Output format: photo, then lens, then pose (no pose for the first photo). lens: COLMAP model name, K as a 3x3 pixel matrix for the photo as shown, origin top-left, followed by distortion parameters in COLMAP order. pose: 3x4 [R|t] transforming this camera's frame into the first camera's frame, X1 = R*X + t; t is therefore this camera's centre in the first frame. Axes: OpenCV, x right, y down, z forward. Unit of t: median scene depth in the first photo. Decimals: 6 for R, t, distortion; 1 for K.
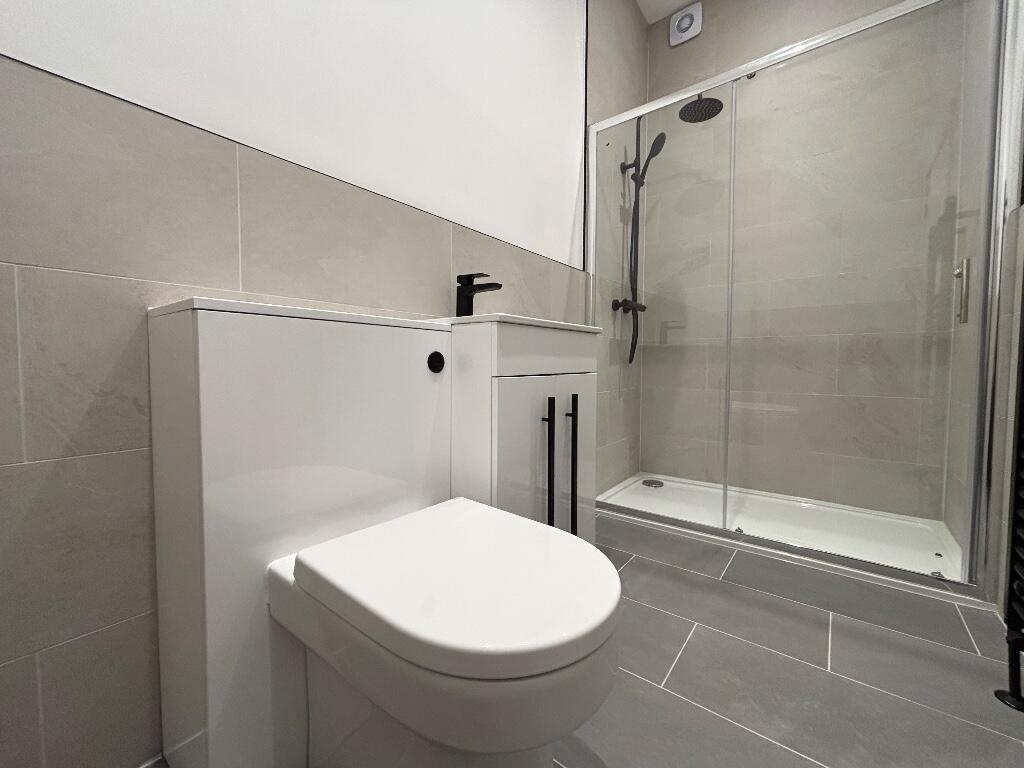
lens RADIAL K [[414.9, 0, 512.0], [0, 414.9, 384.0], [0, 0, 1]] dist [0.000919, 0.000152]
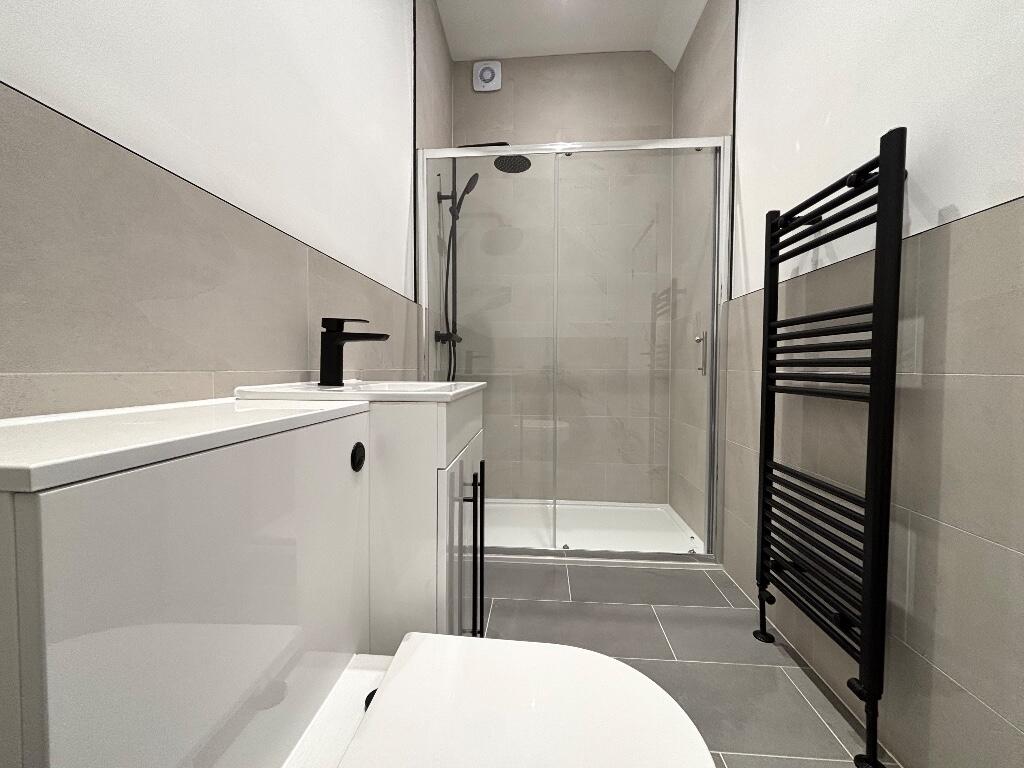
lens RADIAL K [[414.9, 0, 512.0], [0, 414.9, 384.0], [0, 0, 1]] dist [0.000919, 0.000152]
pose [[0.830246, -0.019456, 0.557057, -0.170265], [0.025403, 0.999673, -0.002945, -0.080795], [-0.556817, 0.016596, 0.830469, 0.106436]]
